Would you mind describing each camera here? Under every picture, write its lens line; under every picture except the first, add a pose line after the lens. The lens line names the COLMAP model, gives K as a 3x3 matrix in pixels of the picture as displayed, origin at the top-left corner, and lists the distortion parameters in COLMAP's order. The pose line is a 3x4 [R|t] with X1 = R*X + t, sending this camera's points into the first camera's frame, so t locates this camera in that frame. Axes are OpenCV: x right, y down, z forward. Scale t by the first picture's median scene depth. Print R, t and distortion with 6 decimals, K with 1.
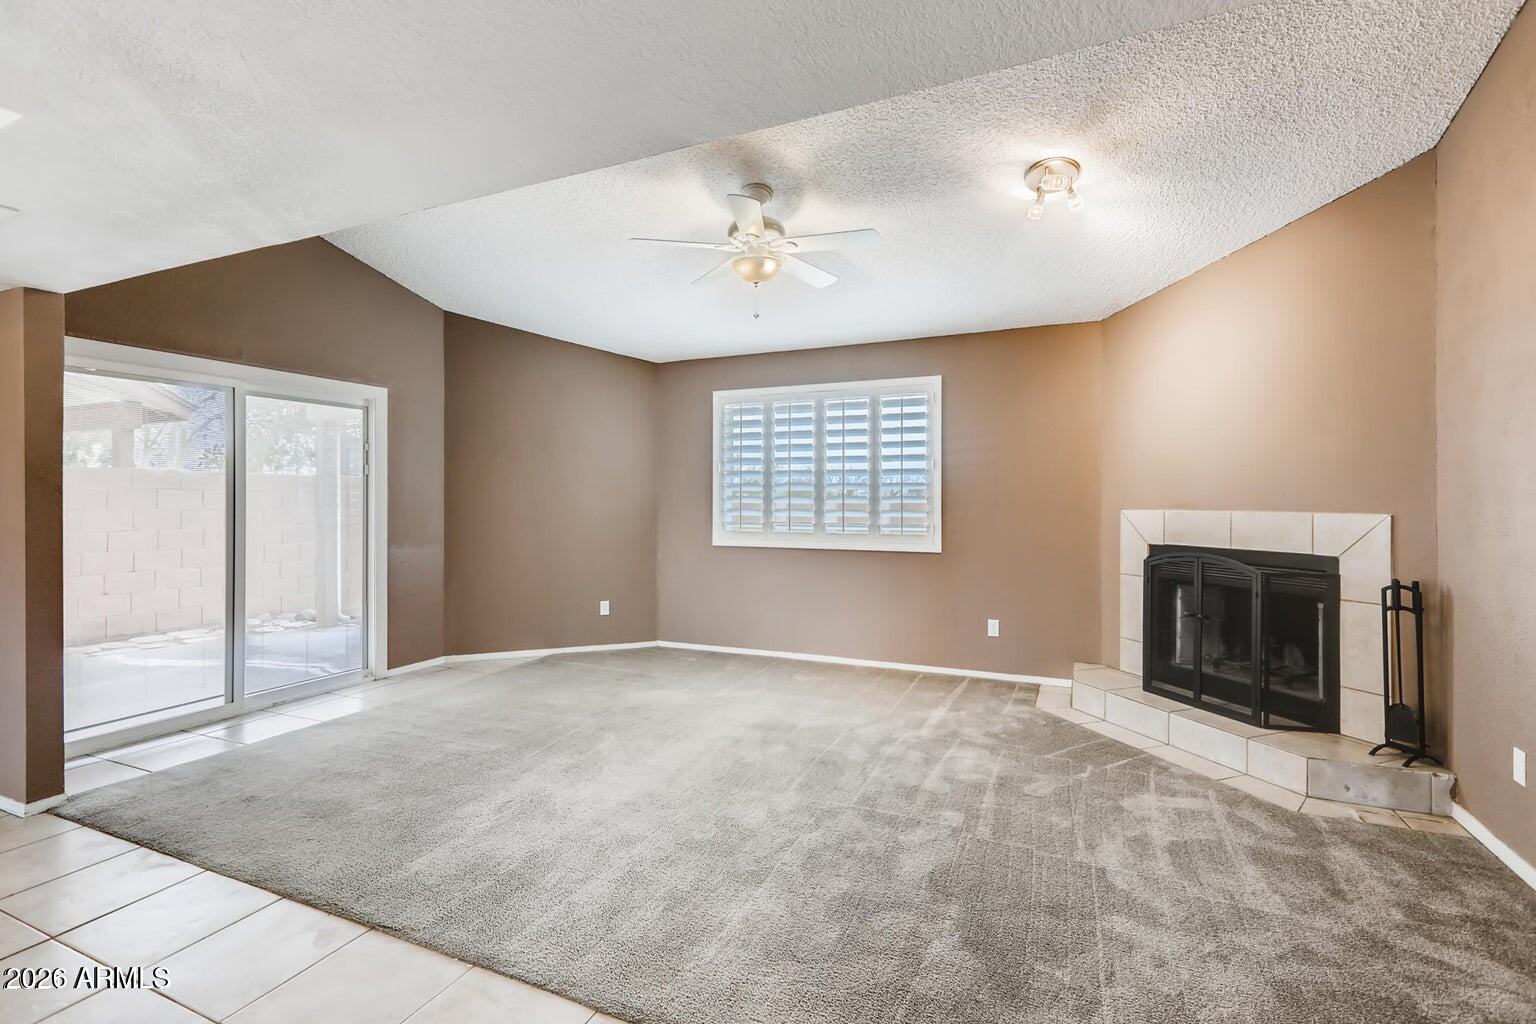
lens RADIAL K [[696.6, 0, 767.1], [0, 696.6, 504.0], [0, 0, 1]] dist [0.005751, 0.000780]
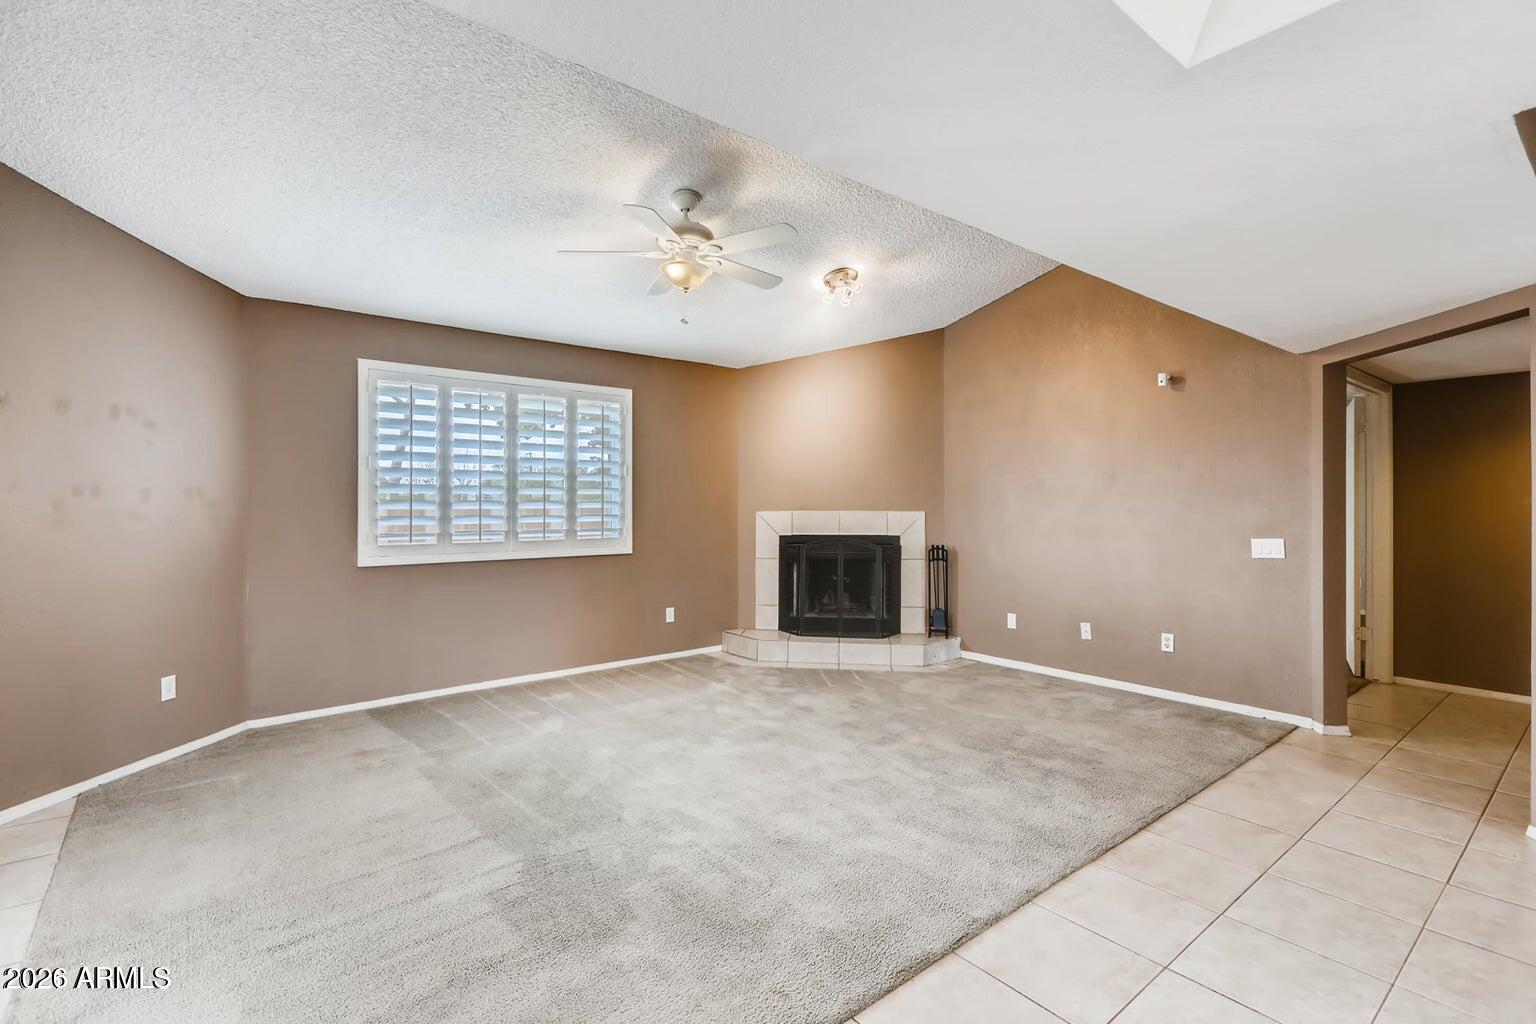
lens RADIAL K [[696.6, 0, 767.1], [0, 696.6, 504.0], [0, 0, 1]] dist [0.005751, 0.000780]
pose [[0.457452, -0.001365, 0.889233, -0.807327], [0.005853, 0.999982, -0.001475, -0.004585], [-0.889215, 0.005879, 0.457451, 0.412834]]
